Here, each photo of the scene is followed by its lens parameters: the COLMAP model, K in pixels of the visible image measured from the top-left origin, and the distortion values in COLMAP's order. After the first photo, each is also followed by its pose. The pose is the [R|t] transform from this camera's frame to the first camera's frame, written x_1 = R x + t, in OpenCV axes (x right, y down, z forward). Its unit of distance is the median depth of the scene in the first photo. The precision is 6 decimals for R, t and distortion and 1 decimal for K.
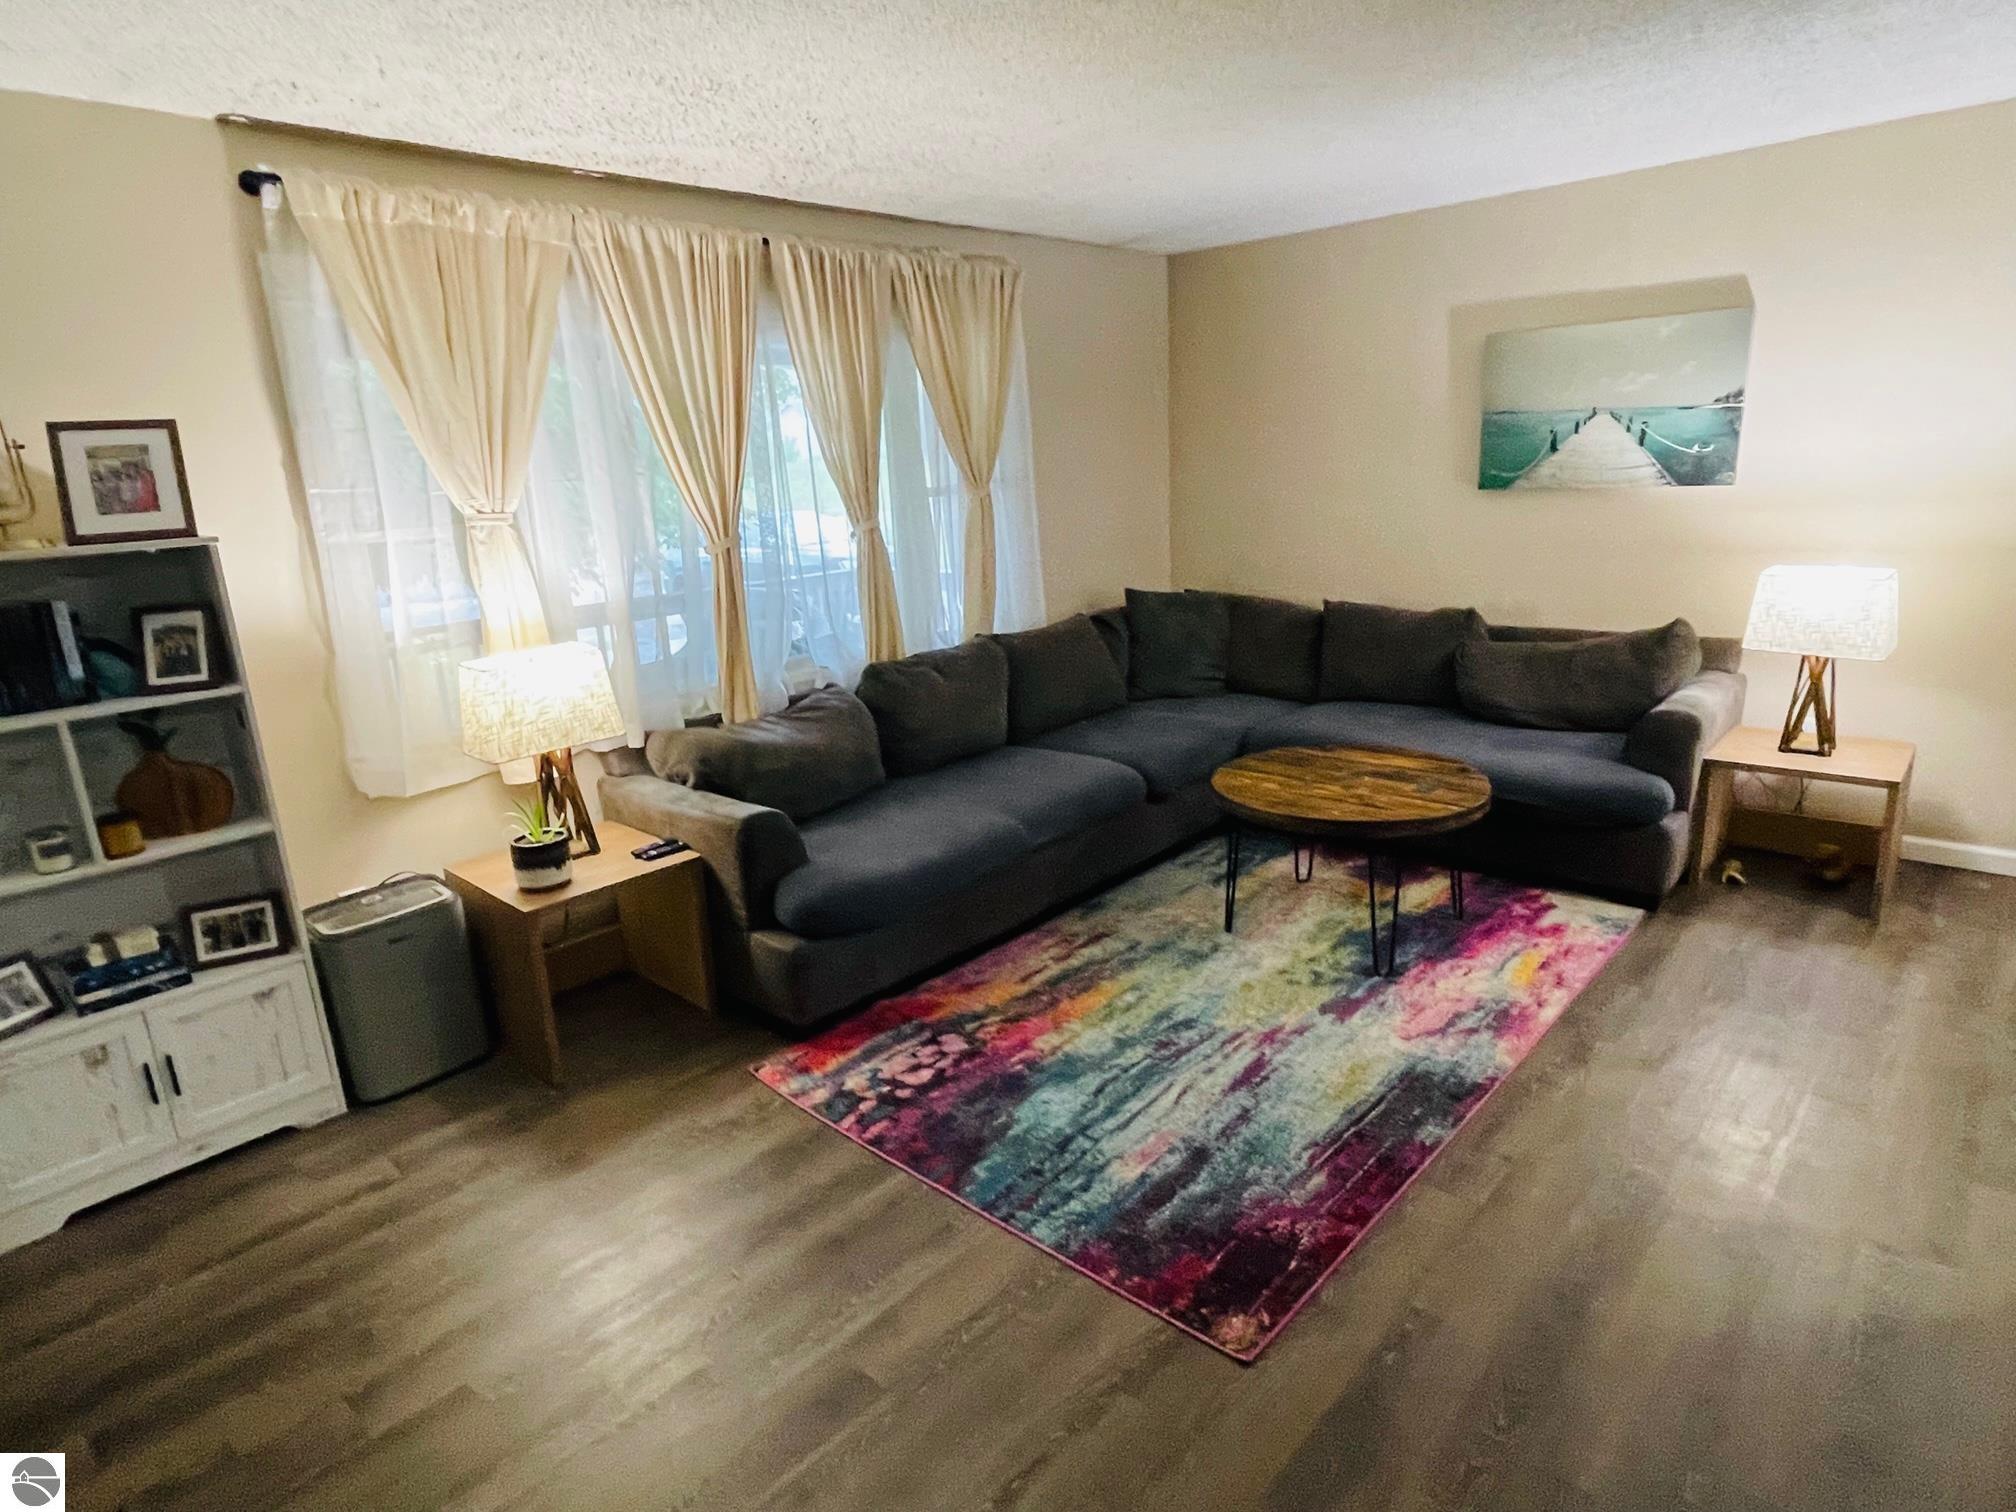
lens RADIAL K [[1131.9, 0, 1006.5], [0, 1131.9, 748.8], [0, 0, 1]] dist [-0.003928, -0.001770]
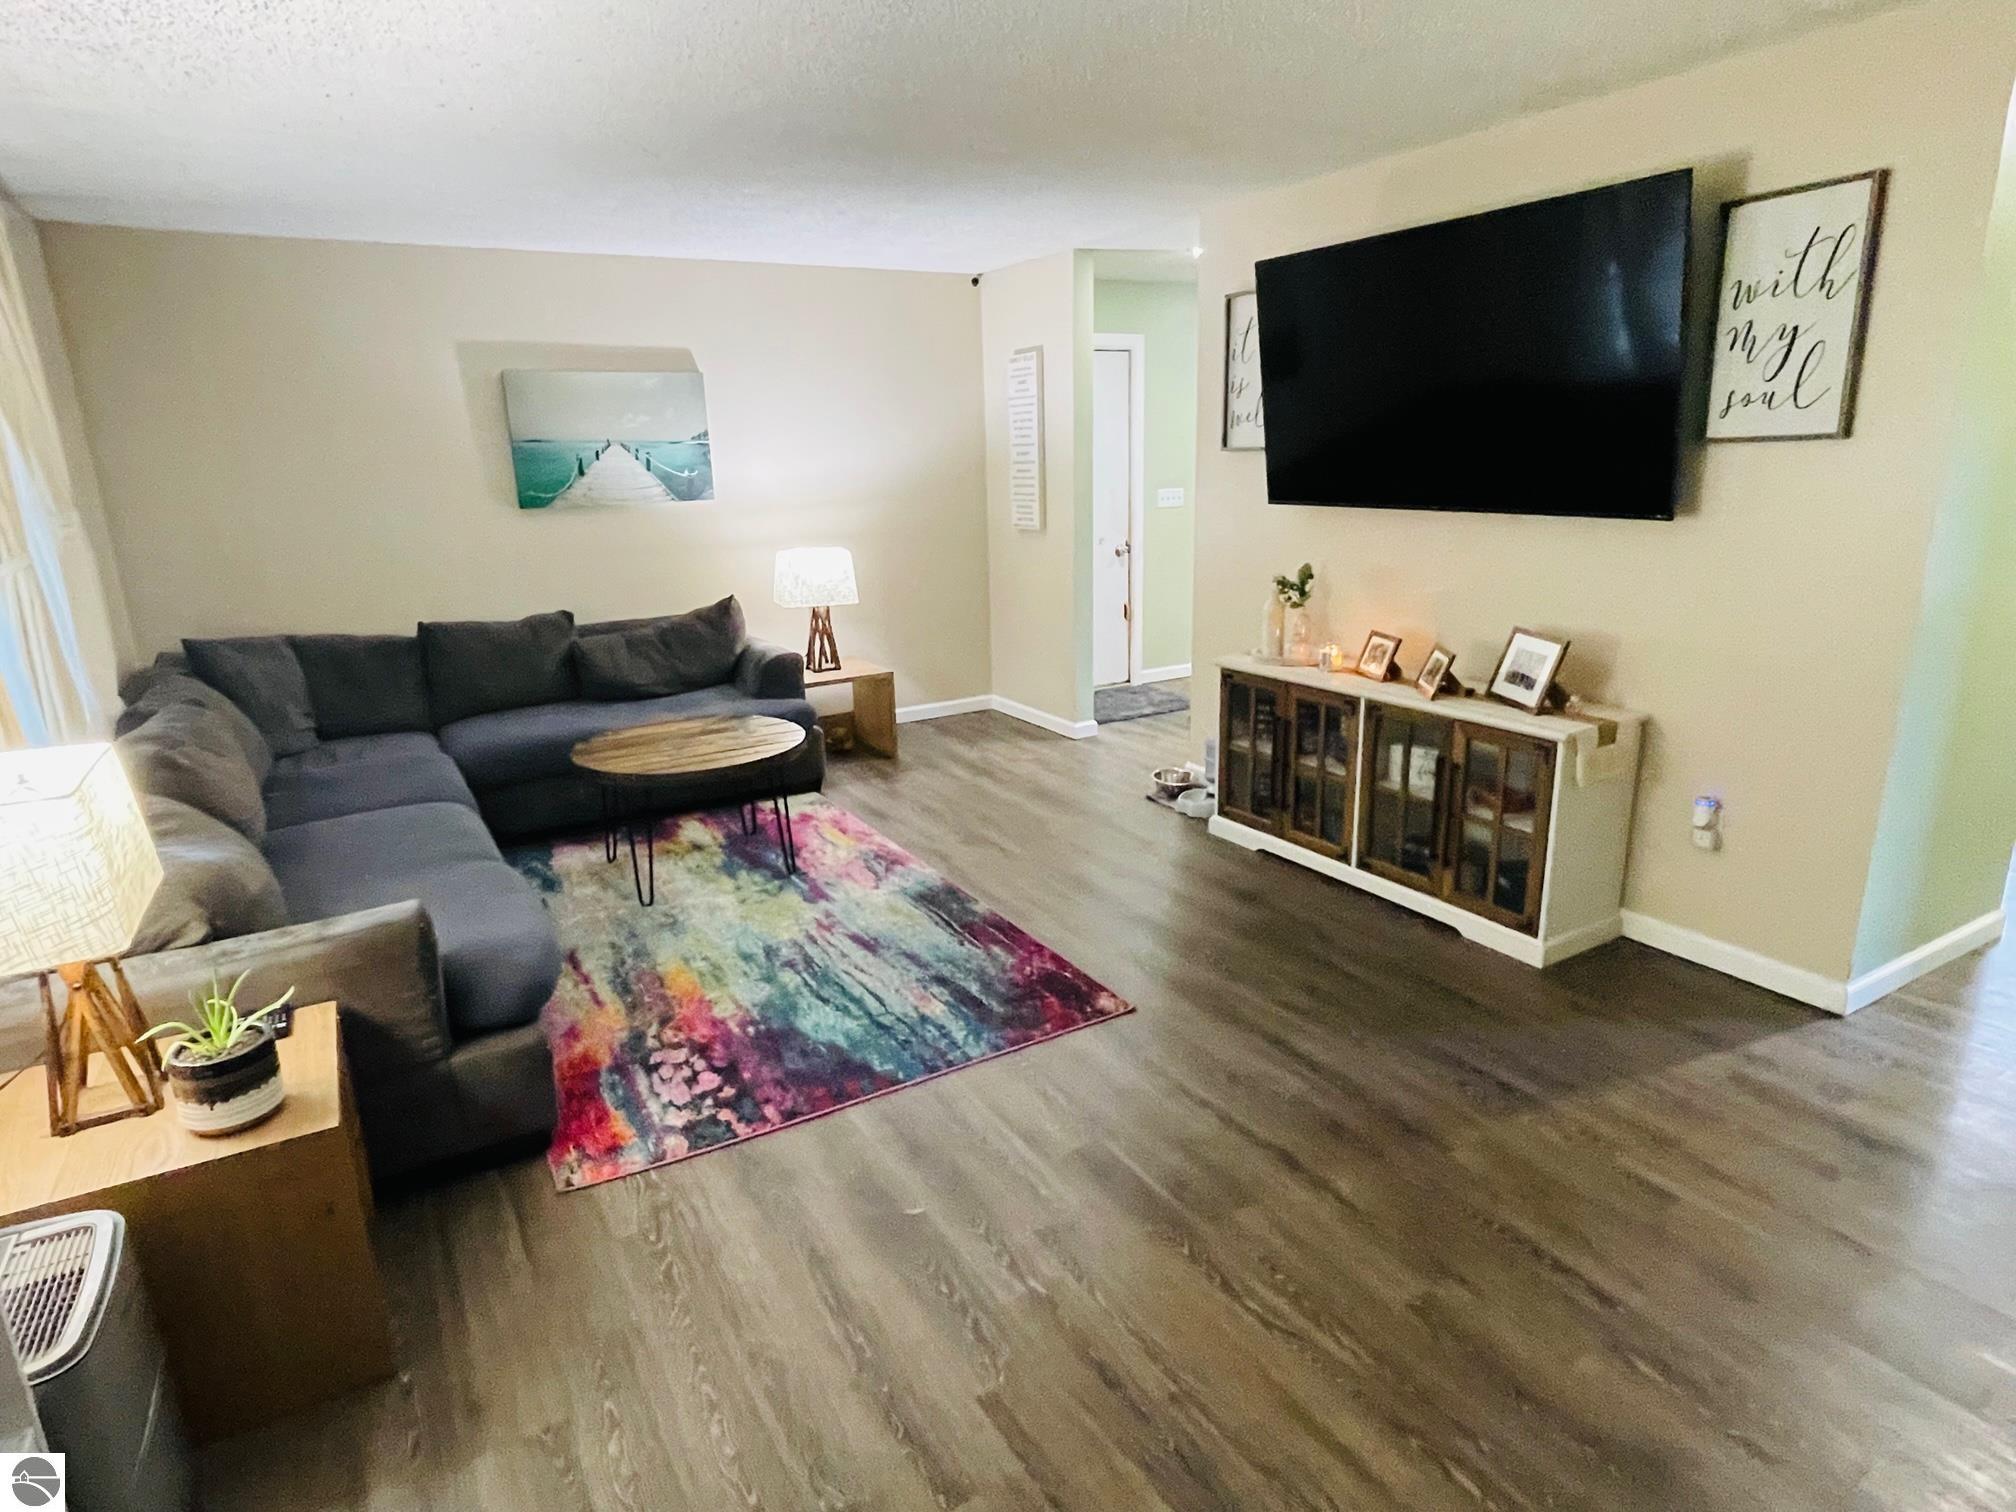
lens RADIAL K [[1131.9, 0, 1006.7], [0, 1131.9, 750.9], [0, 0, 1]] dist [-0.003928, -0.001770]
pose [[0.271328, -0.206934, 0.939979, -0.801764], [0.255354, 0.957093, 0.136993, -0.045623], [-0.927995, 0.202857, 0.312527, 0.372183]]
